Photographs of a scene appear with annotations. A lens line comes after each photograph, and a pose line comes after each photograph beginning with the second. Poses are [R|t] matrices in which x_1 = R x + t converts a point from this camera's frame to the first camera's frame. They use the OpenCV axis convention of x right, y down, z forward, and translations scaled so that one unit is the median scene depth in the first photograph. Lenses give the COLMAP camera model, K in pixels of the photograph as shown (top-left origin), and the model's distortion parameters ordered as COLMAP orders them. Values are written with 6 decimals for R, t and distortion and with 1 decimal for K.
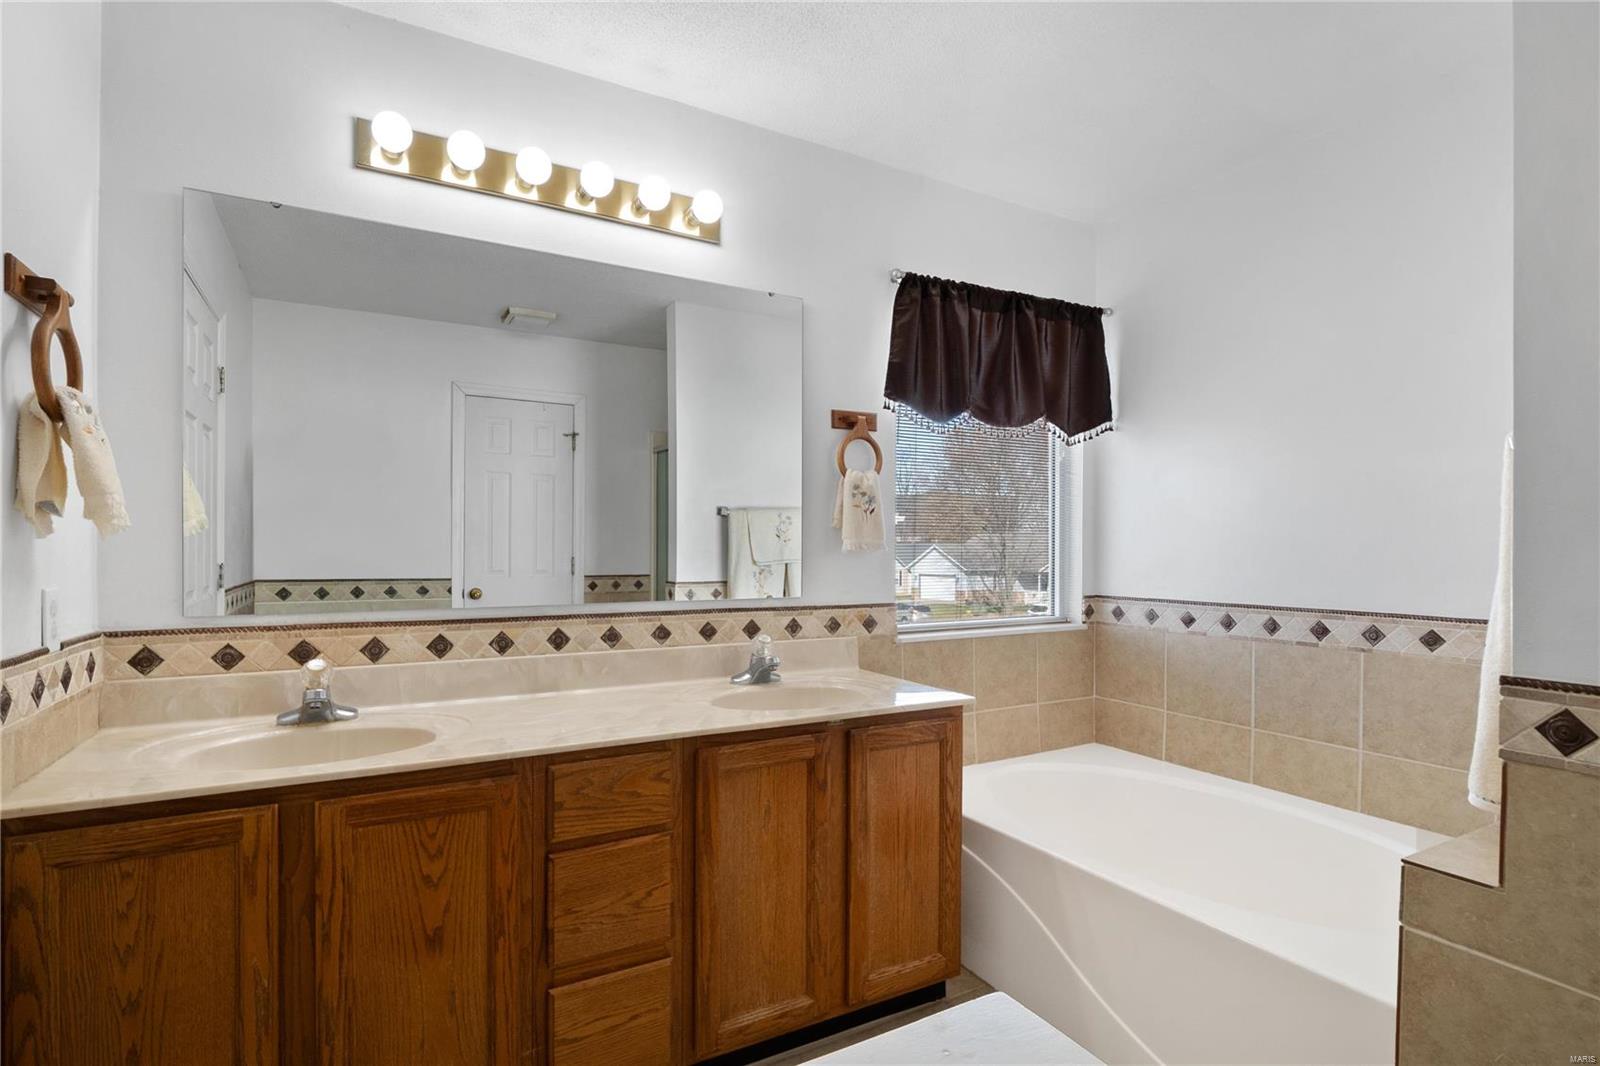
lens RADIAL K [[764.4, 0, 795.4], [0, 764.4, 547.8], [0, 0, 1]] dist [-0.015387, -0.000605]
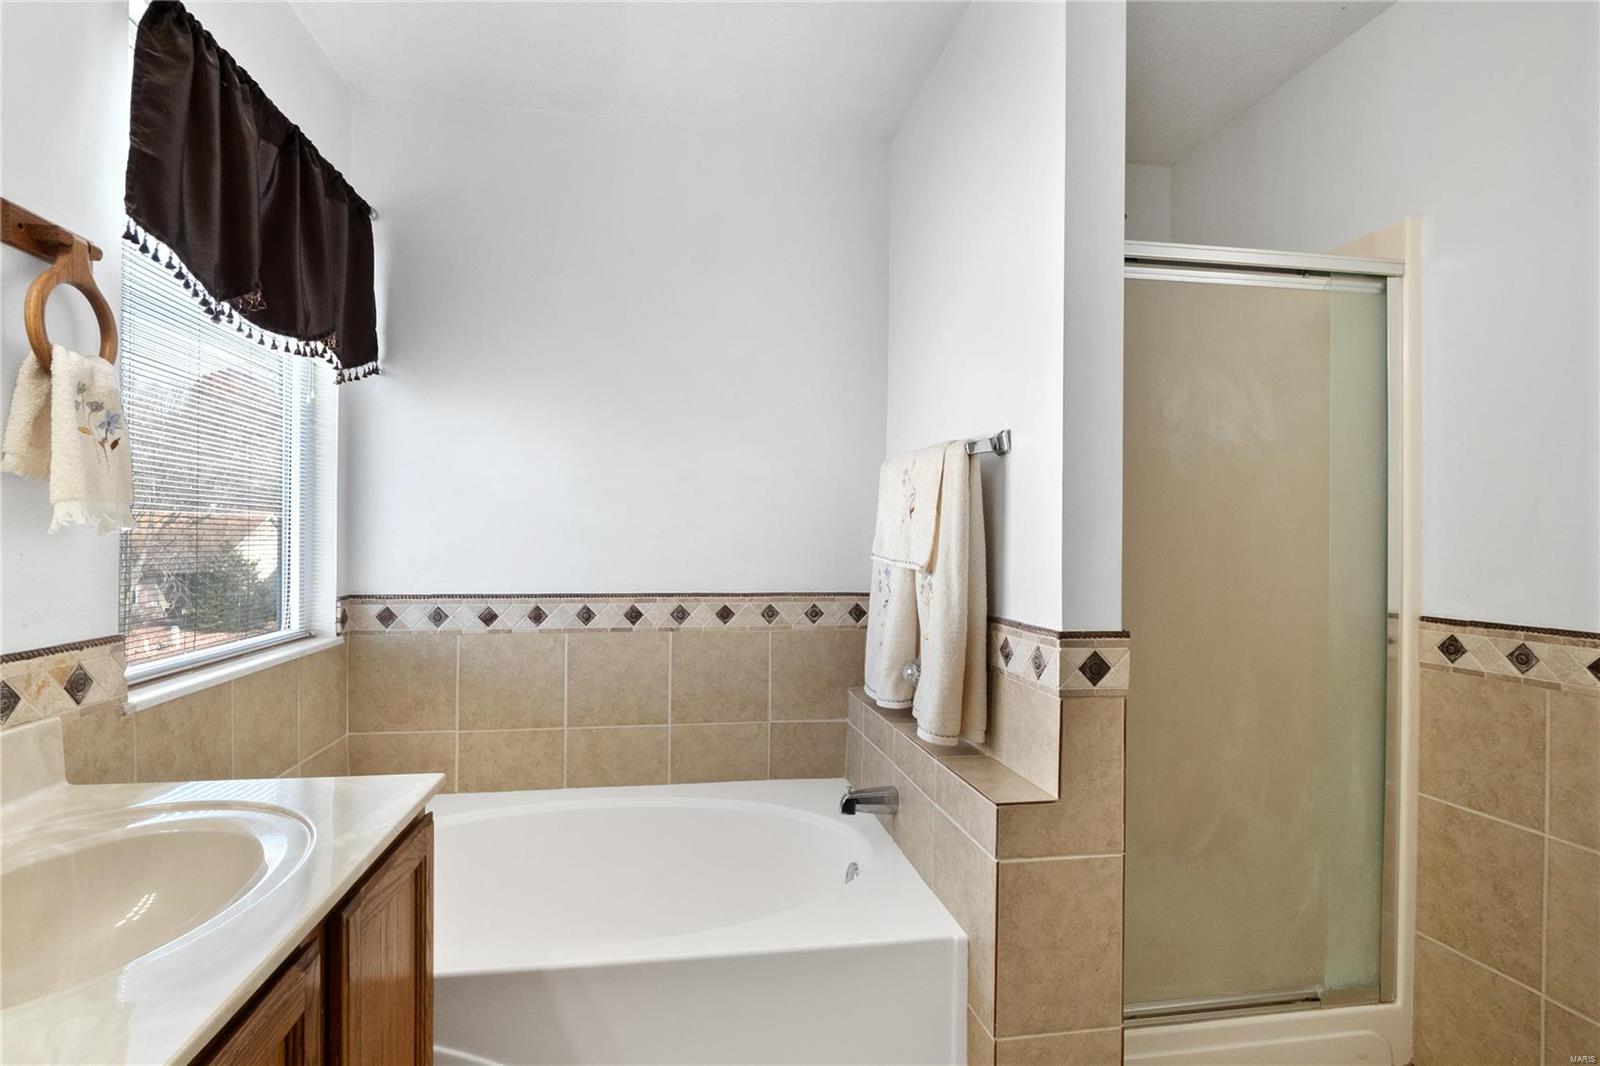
lens RADIAL K [[779.7, 0, 796.8], [0, 779.7, 538.1], [0, 0, 1]] dist [0.001020, -0.020179]
pose [[0.339598, 0.003670, 0.940564, -0.196962], [-0.007084, 0.999974, -0.001345, 0.007017], [-0.940544, -0.006206, 0.339615, 0.425221]]
